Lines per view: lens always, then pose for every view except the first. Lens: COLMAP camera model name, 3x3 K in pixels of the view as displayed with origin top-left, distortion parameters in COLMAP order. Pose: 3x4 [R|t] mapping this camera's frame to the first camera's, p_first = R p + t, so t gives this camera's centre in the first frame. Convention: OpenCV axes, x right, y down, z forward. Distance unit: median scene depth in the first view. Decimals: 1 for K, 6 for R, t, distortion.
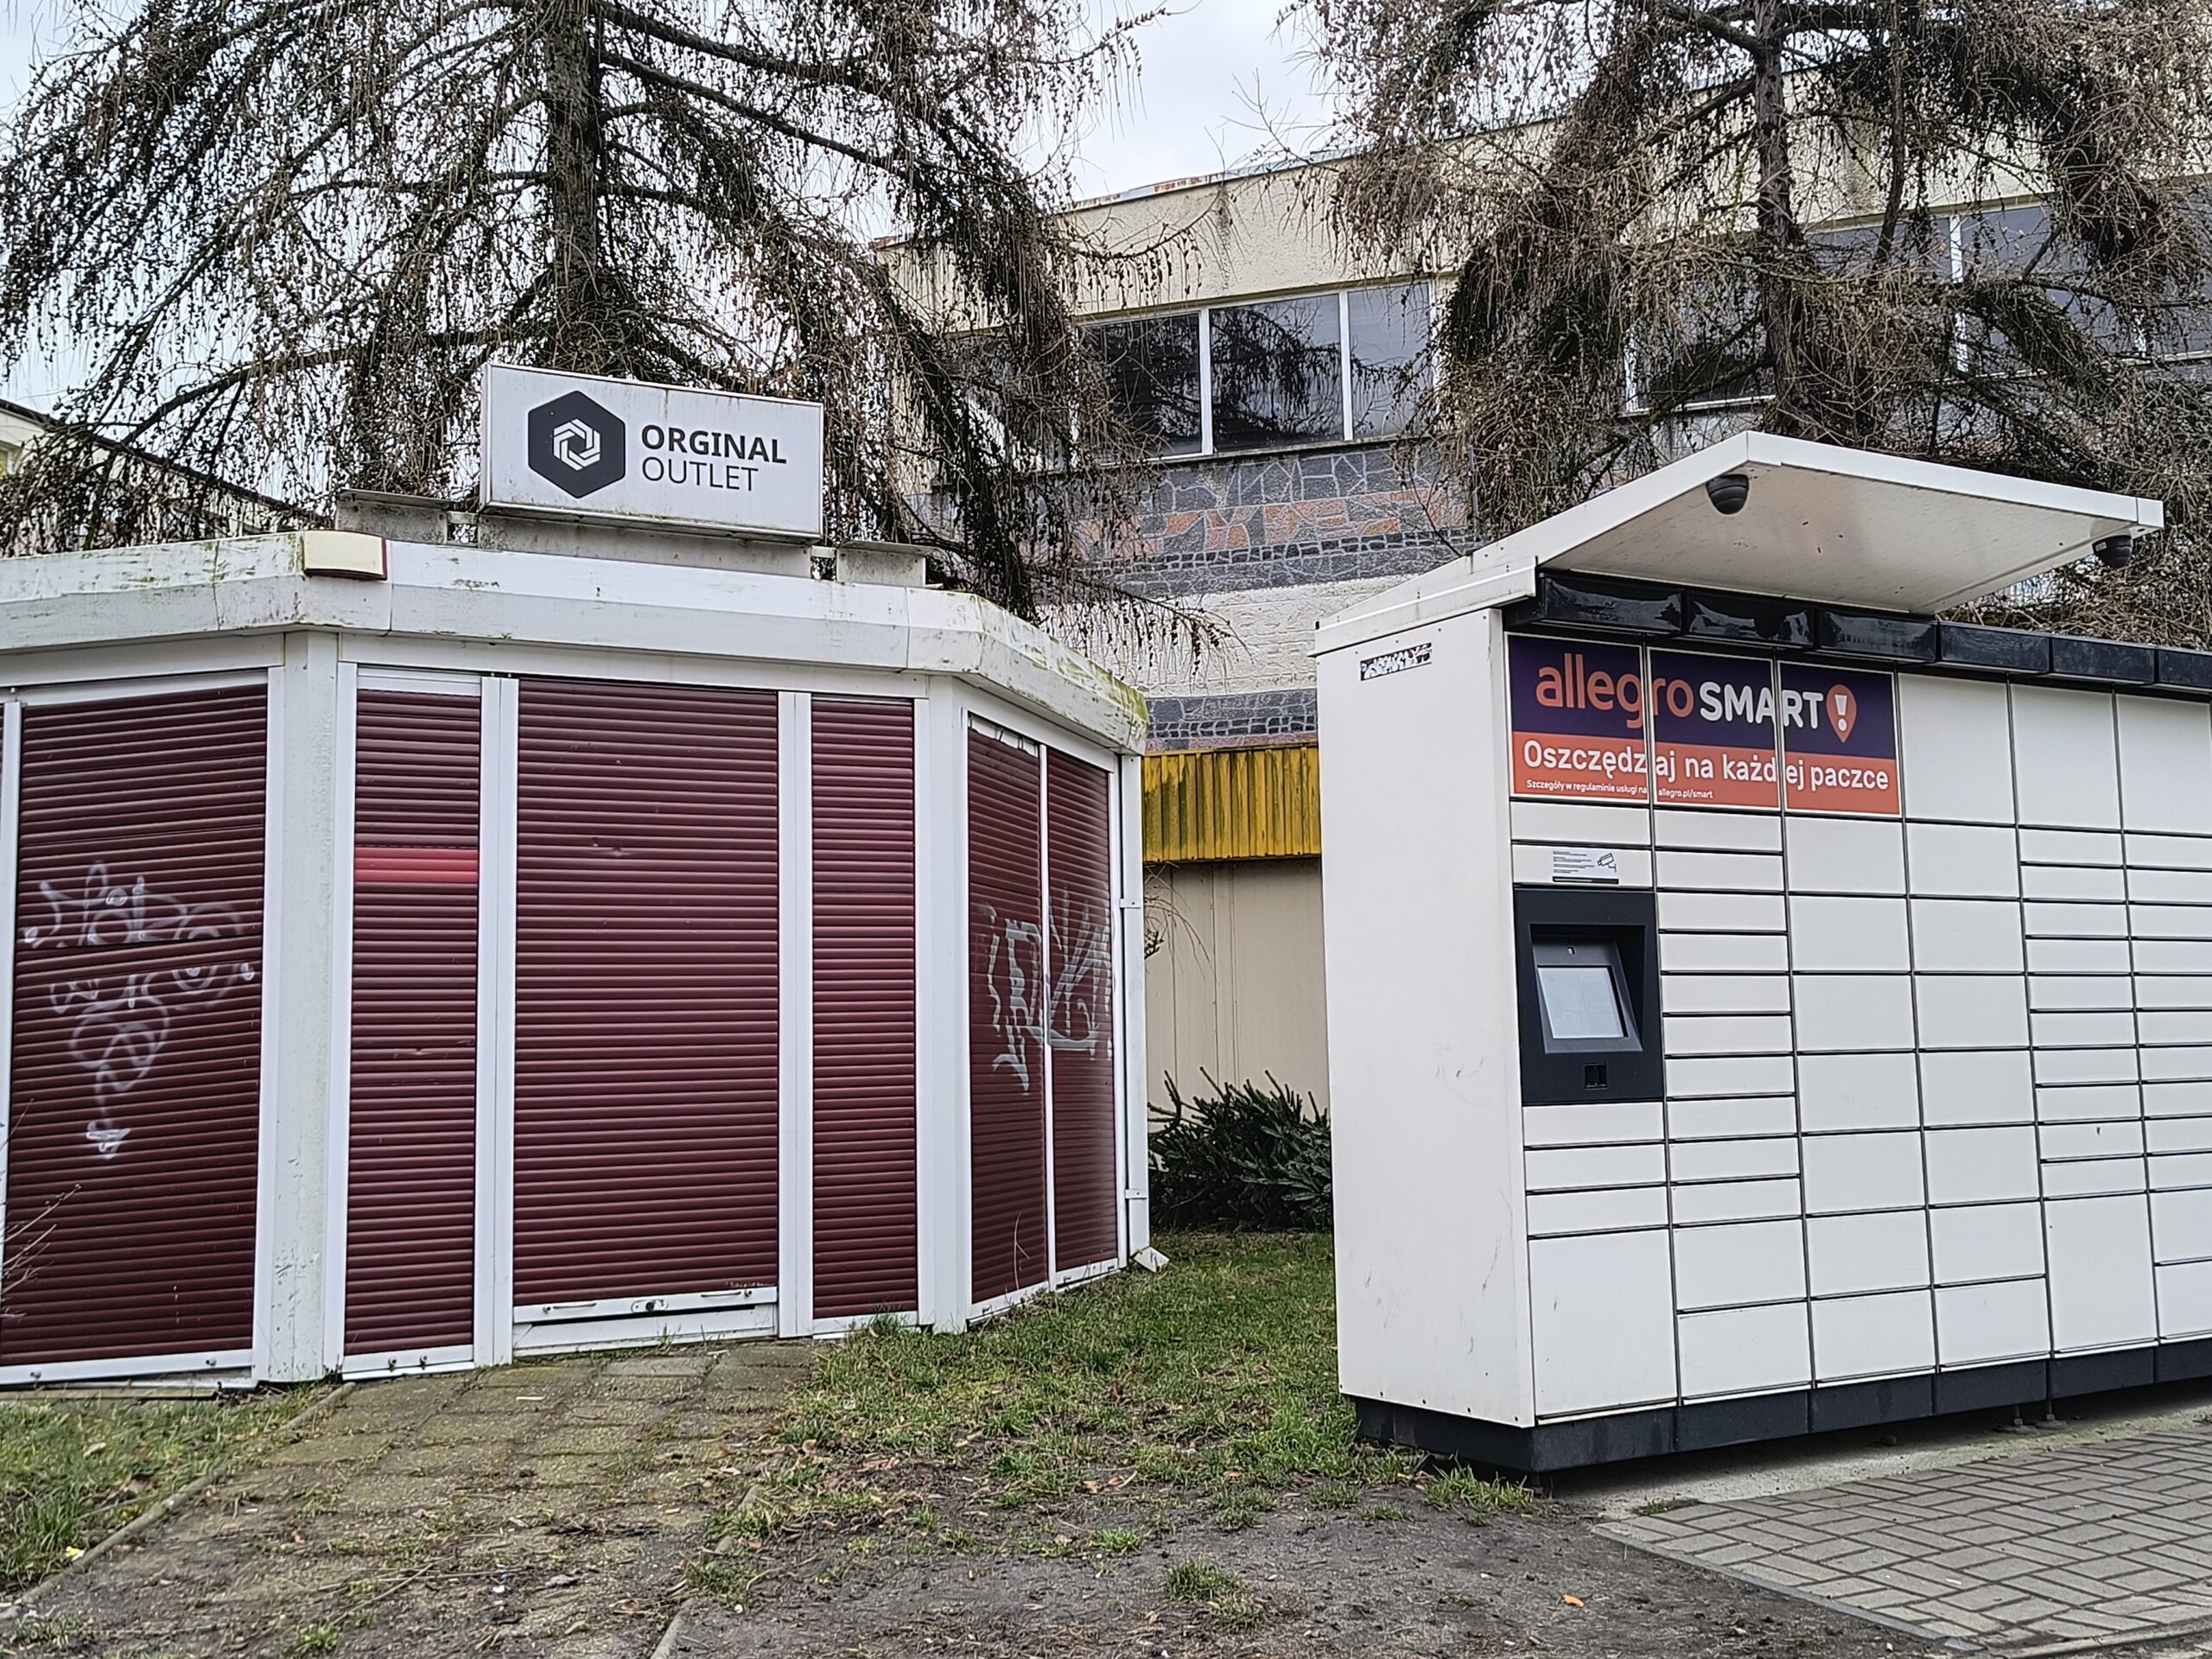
lens RADIAL K [[2109.3, 0, 1106.0], [0, 2109.3, 829.5], [0, 0, 1]] dist [0.007459, 0.001830]
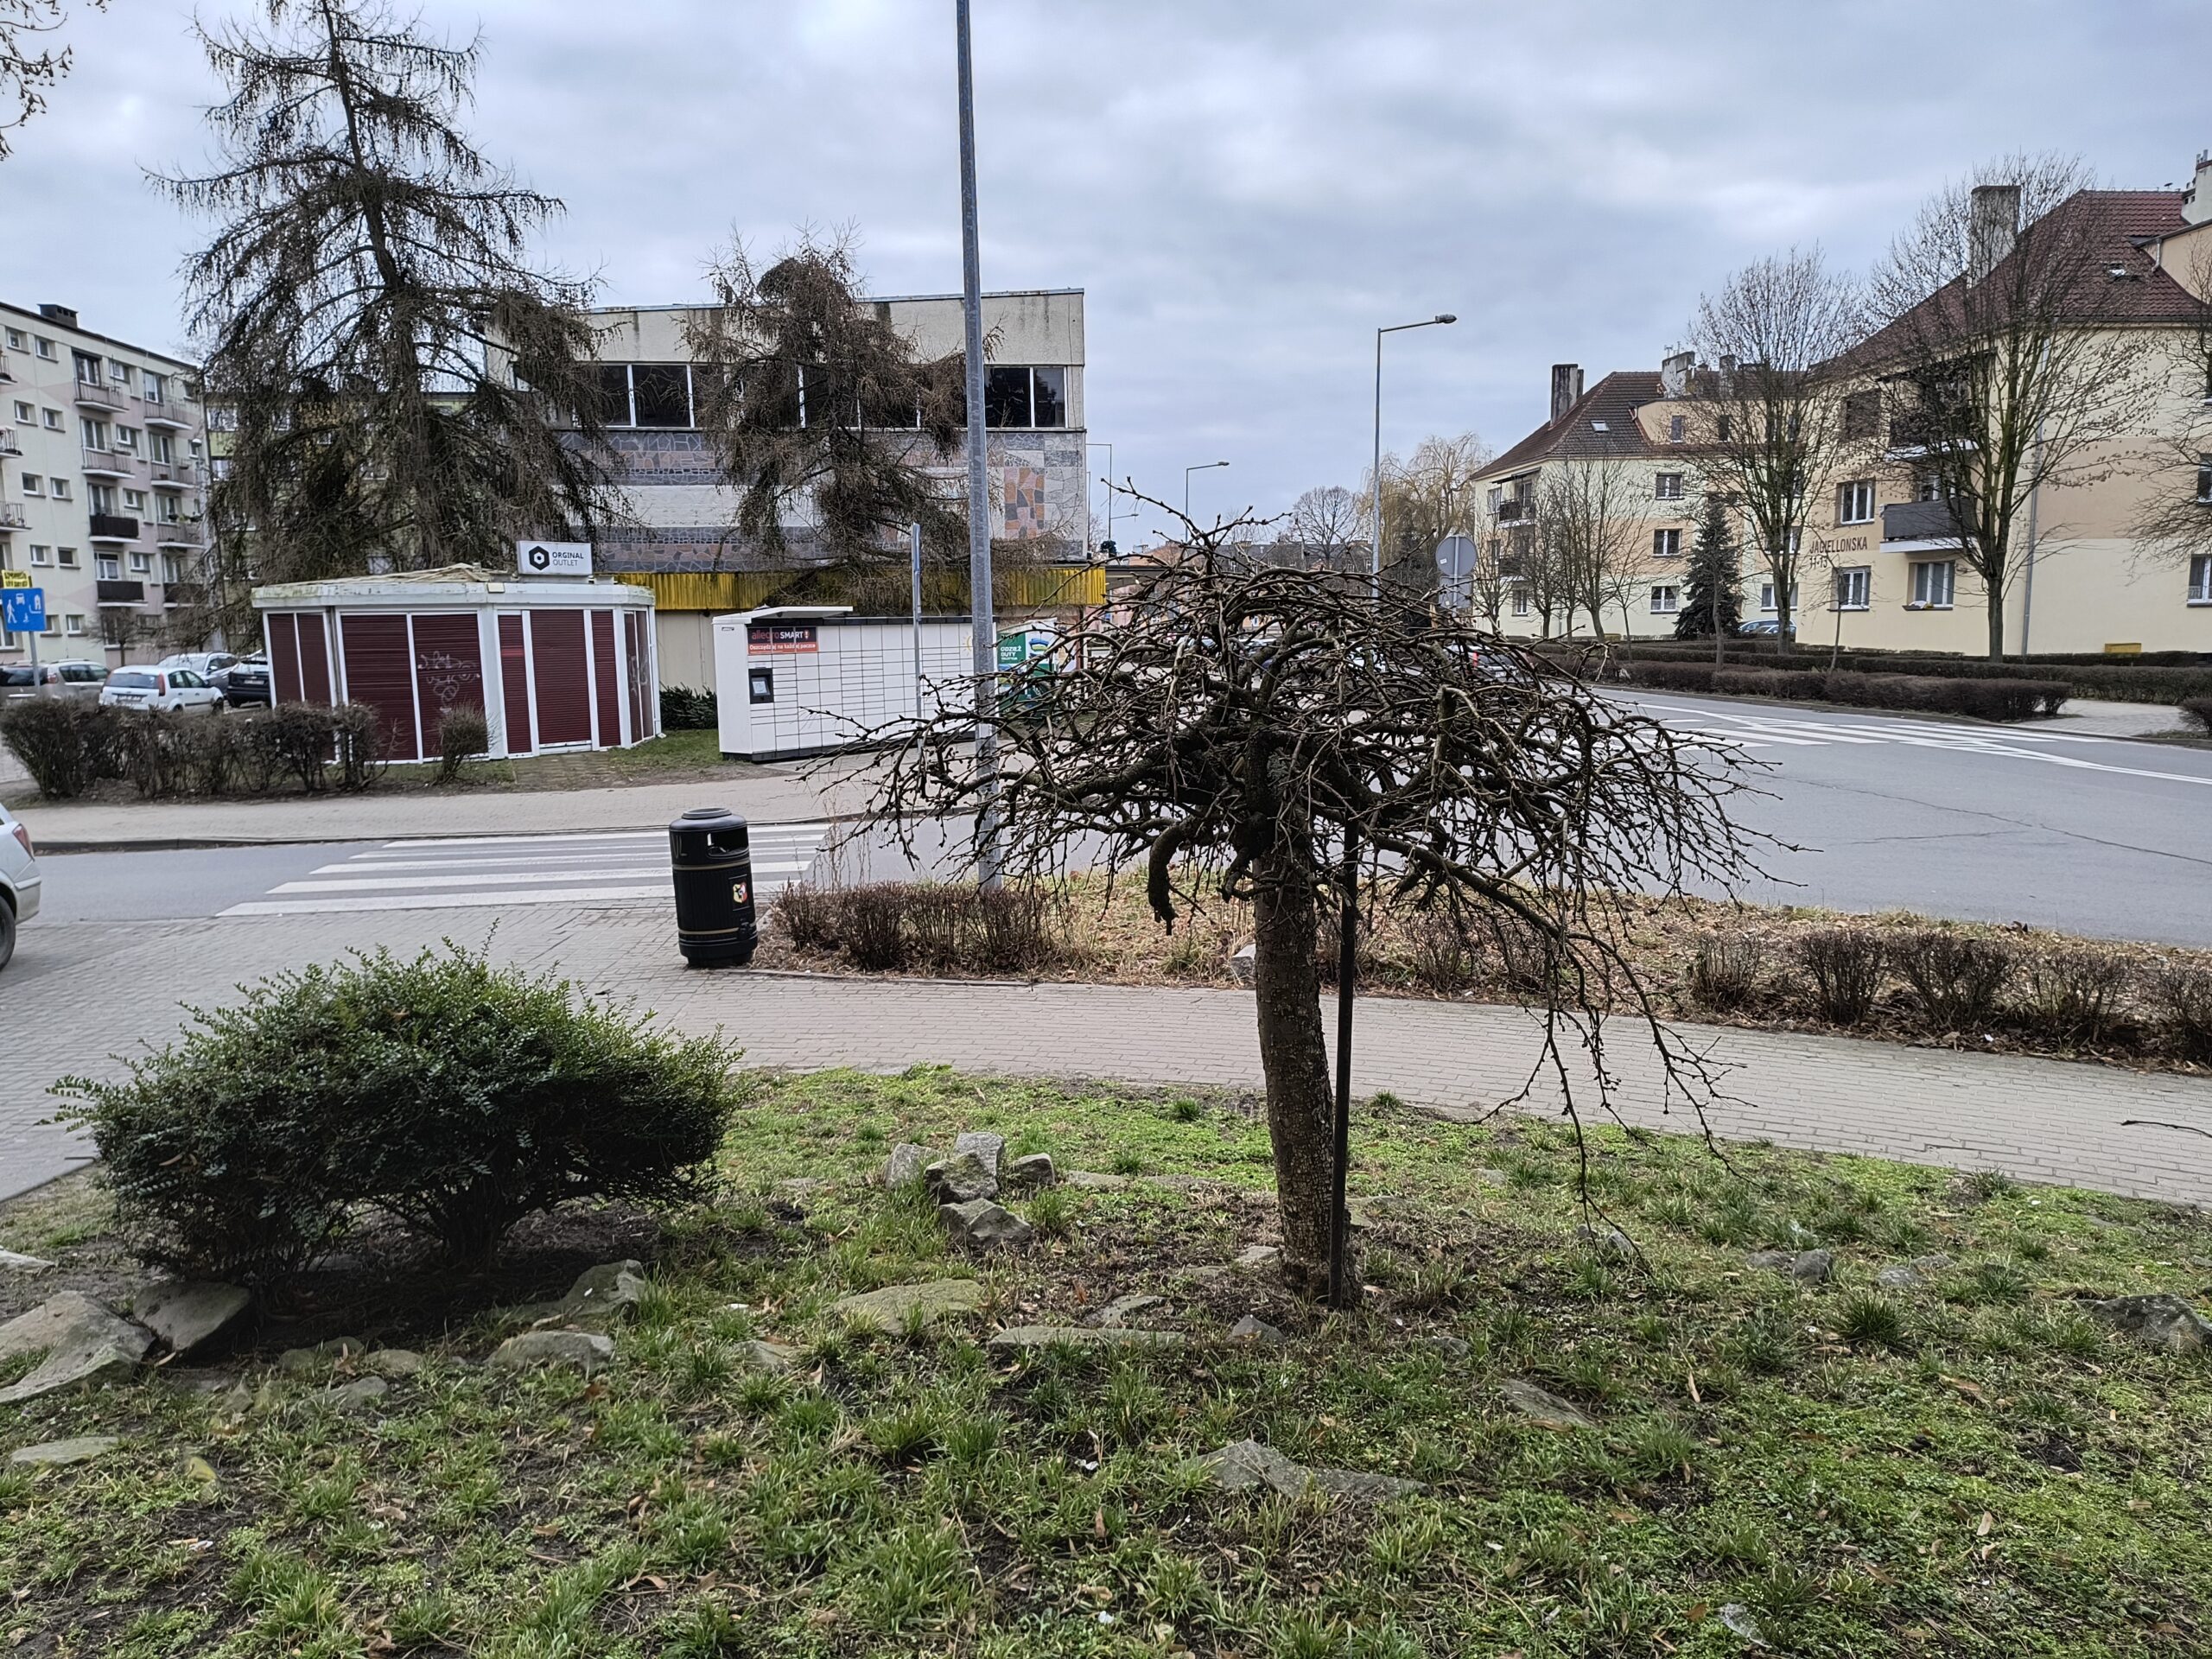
lens RADIAL K [[1495.8, 0, 1106.0], [0, 1495.8, 829.5], [0, 0, 1]] dist [0.084405, 0.000560]
pose [[0.921500, -0.049139, 0.385258, -0.429373], [-0.045160, 0.971677, 0.231956, -0.444240], [-0.385745, -0.231145, 0.893181, -2.627449]]
